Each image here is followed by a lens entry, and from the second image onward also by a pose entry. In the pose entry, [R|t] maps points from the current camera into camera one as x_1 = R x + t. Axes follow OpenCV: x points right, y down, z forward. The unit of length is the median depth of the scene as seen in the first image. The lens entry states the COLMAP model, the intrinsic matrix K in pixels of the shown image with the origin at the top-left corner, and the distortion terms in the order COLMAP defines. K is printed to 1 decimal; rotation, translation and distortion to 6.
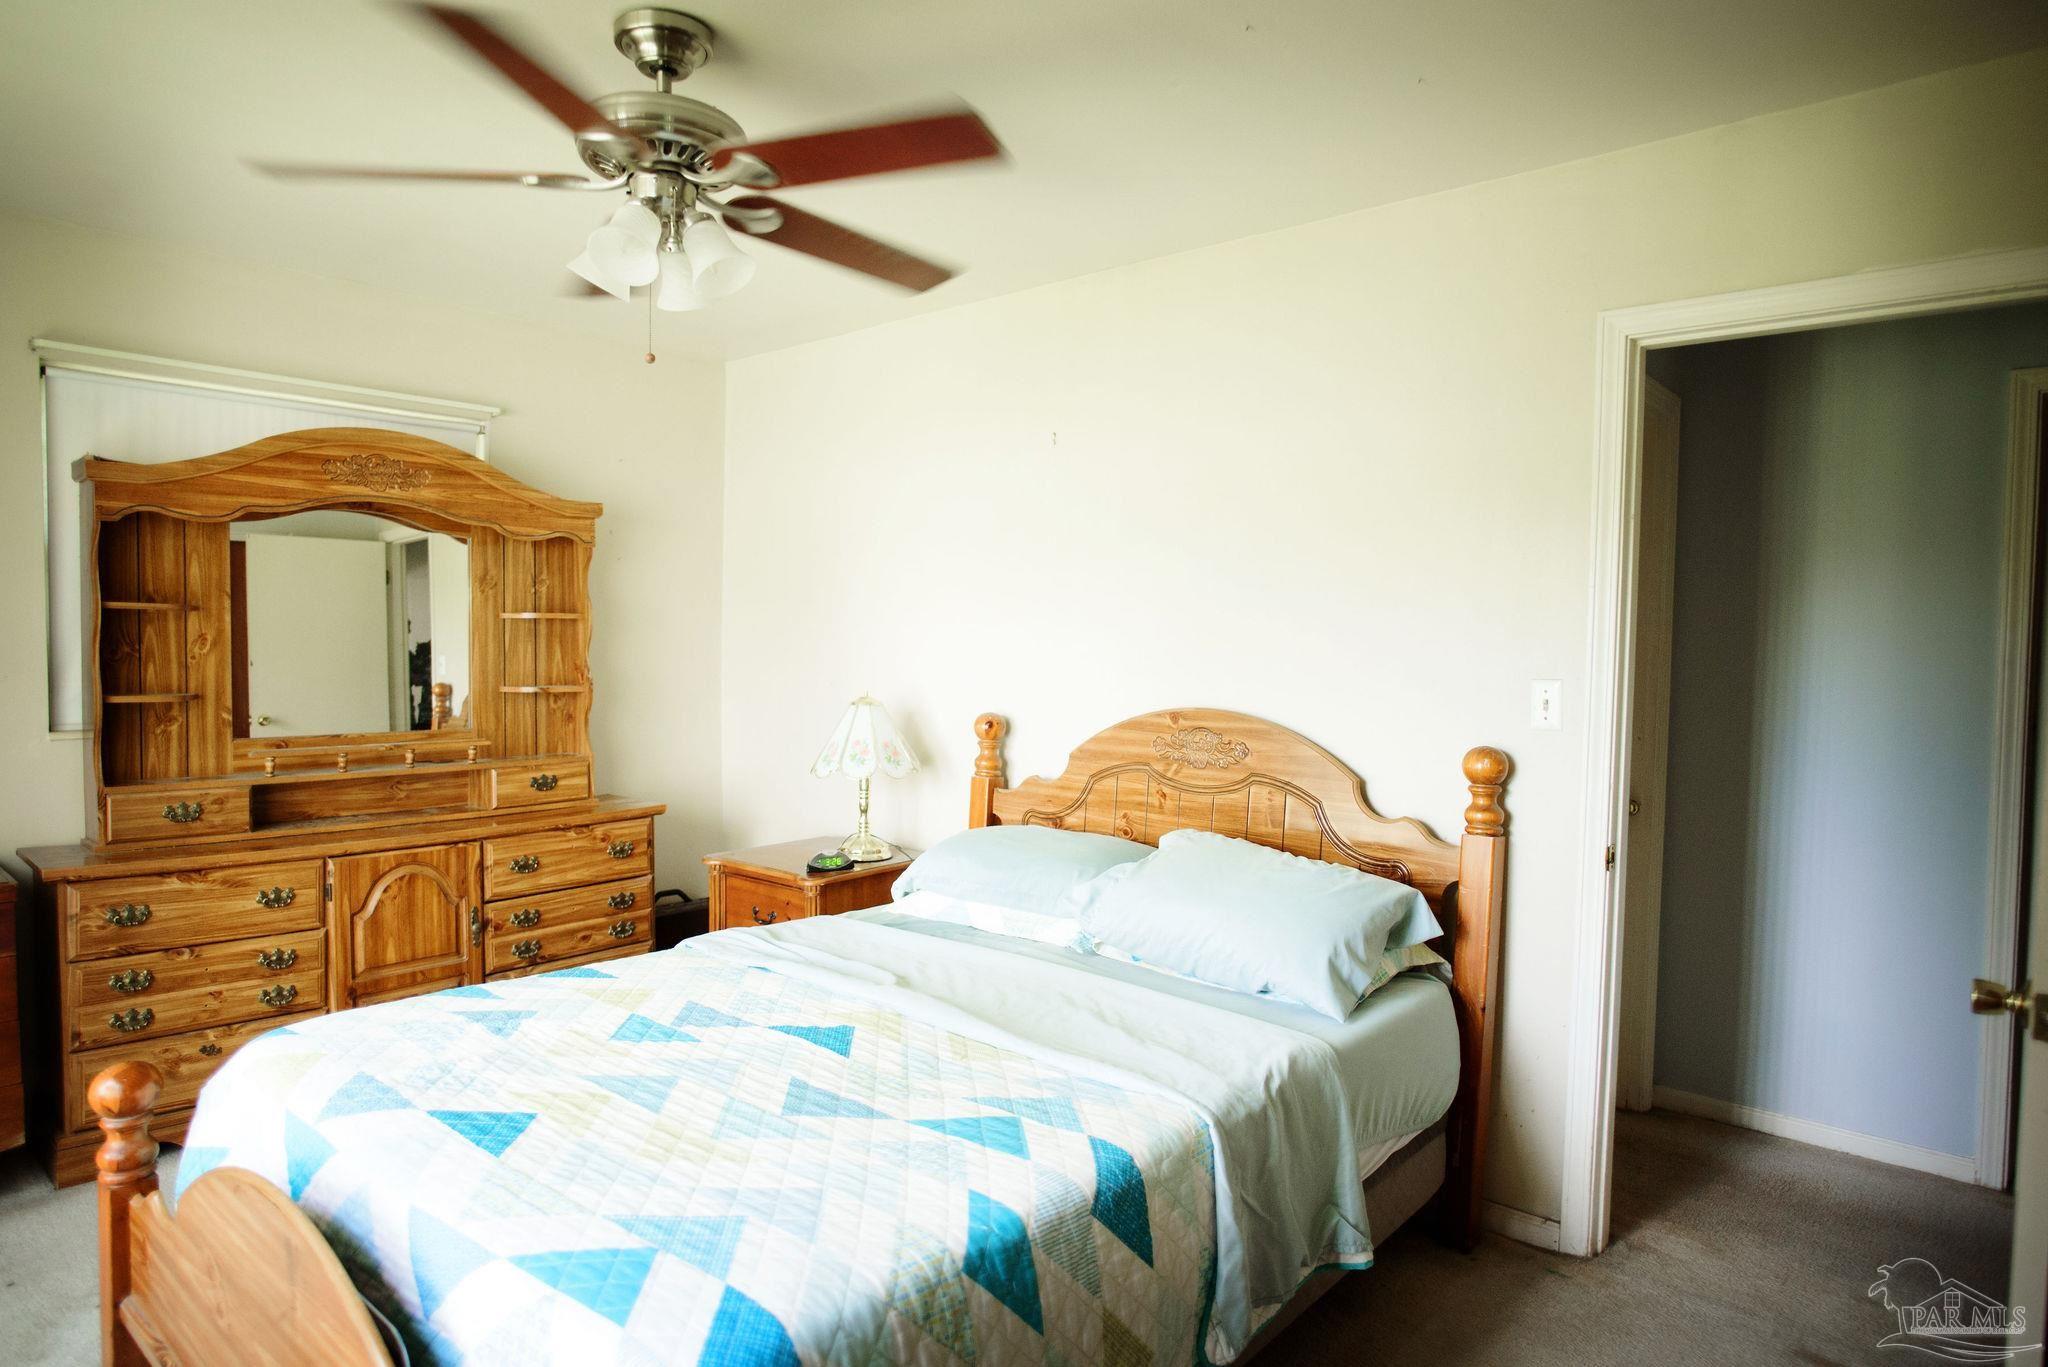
lens RADIAL K [[1182.7, 0, 1031.5], [0, 1182.7, 683.4], [0, 0, 1]] dist [-0.027215, 0.005064]
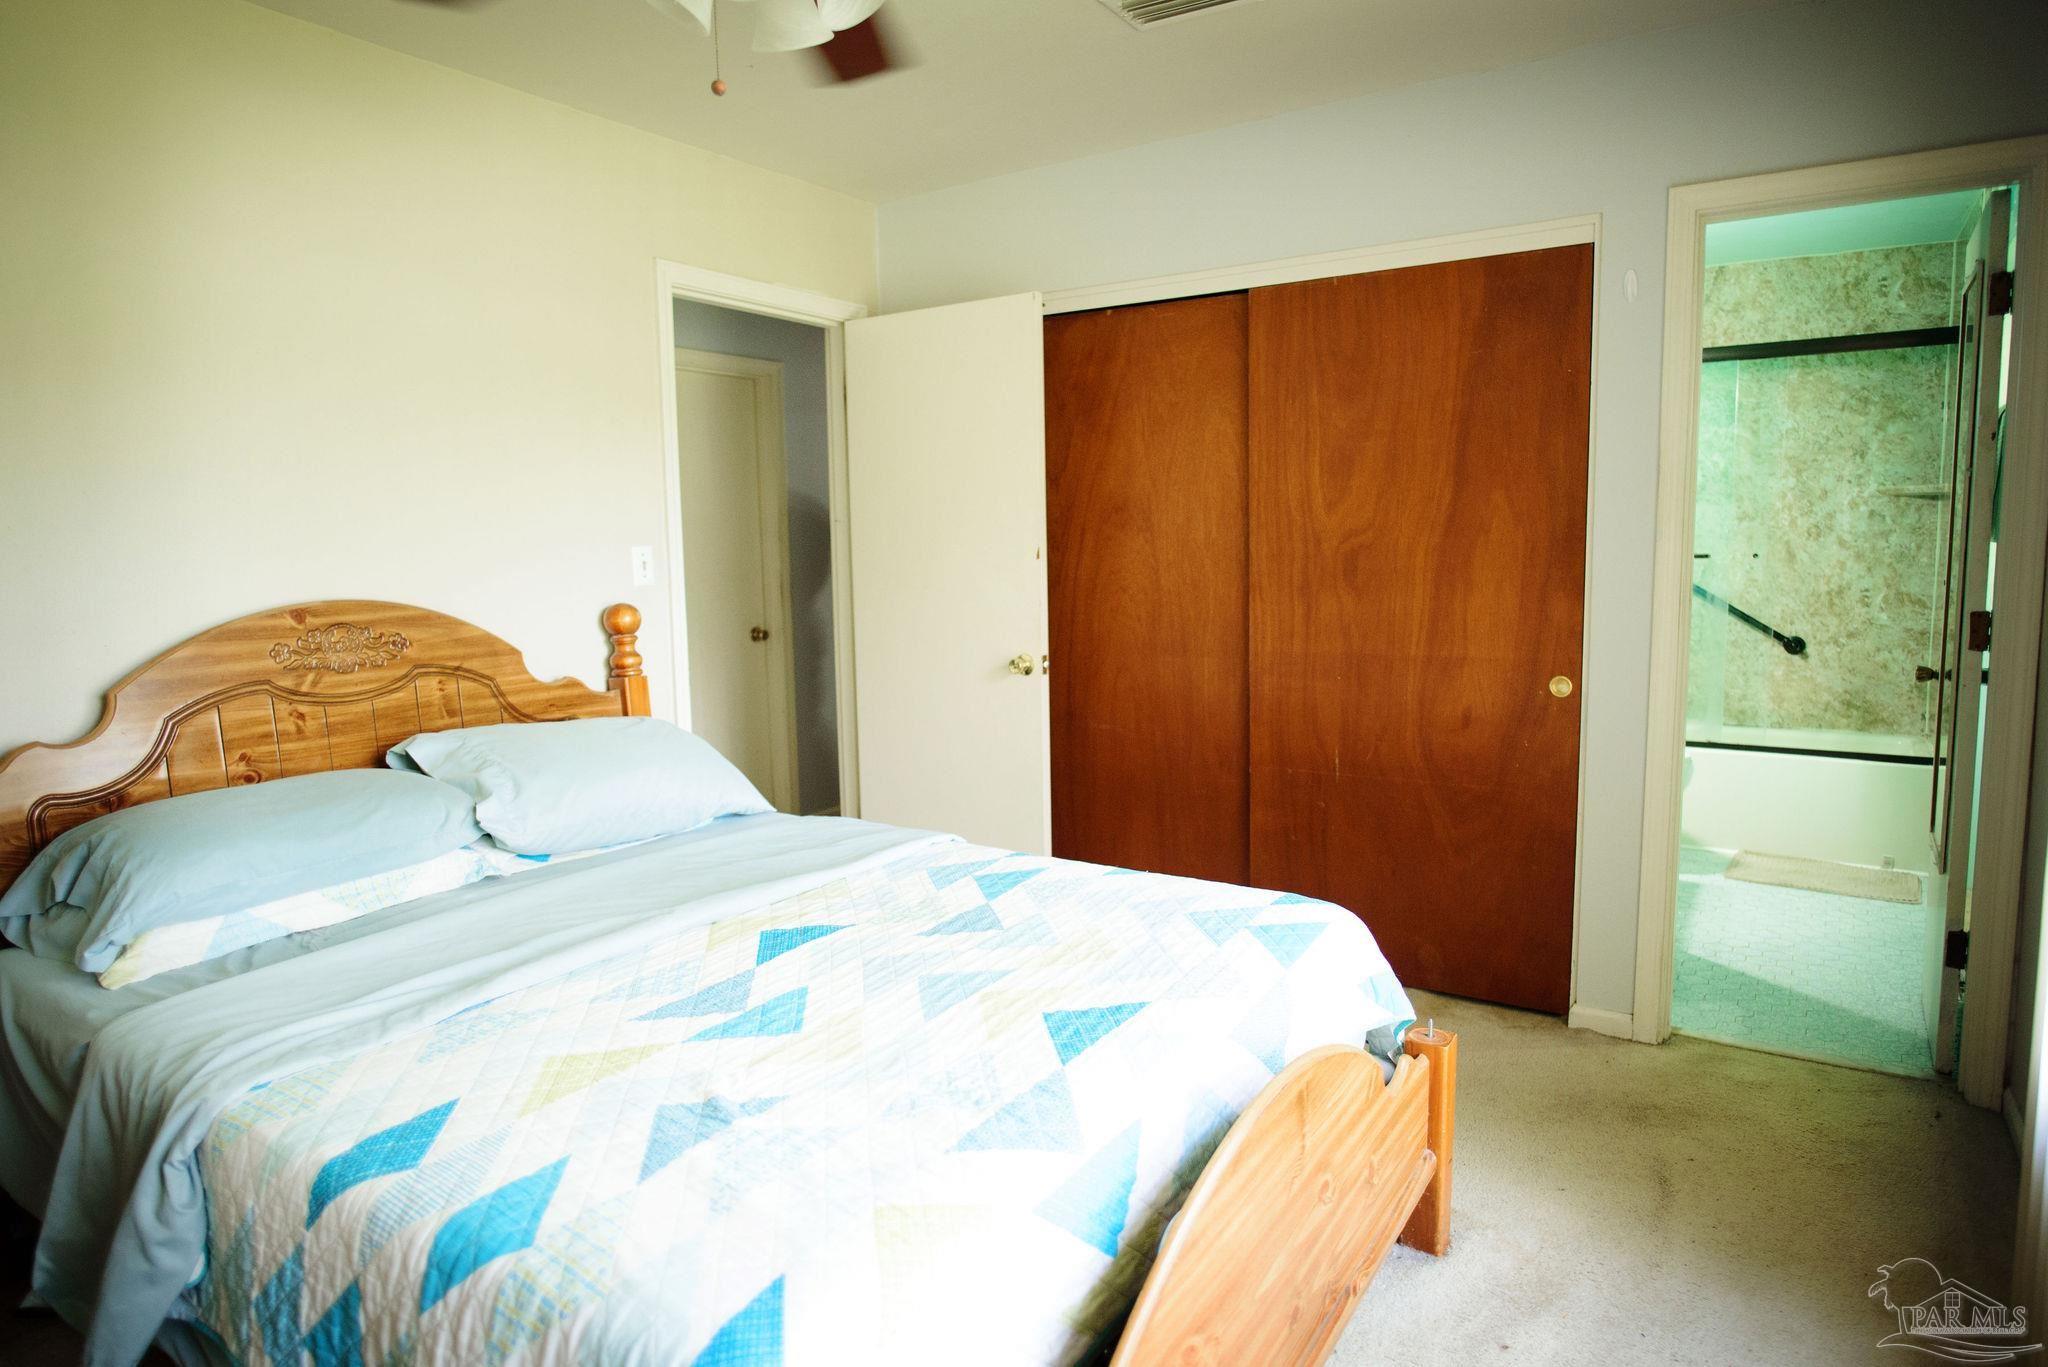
lens RADIAL K [[1182.7, 0, 1030.7], [0, 1182.7, 682.3], [0, 0, 1]] dist [-0.027215, 0.005064]
pose [[-0.123403, -0.131928, 0.983548, -0.756334], [0.055833, 0.988631, 0.139615, -0.009992], [-0.990785, 0.072143, -0.114634, 0.642300]]
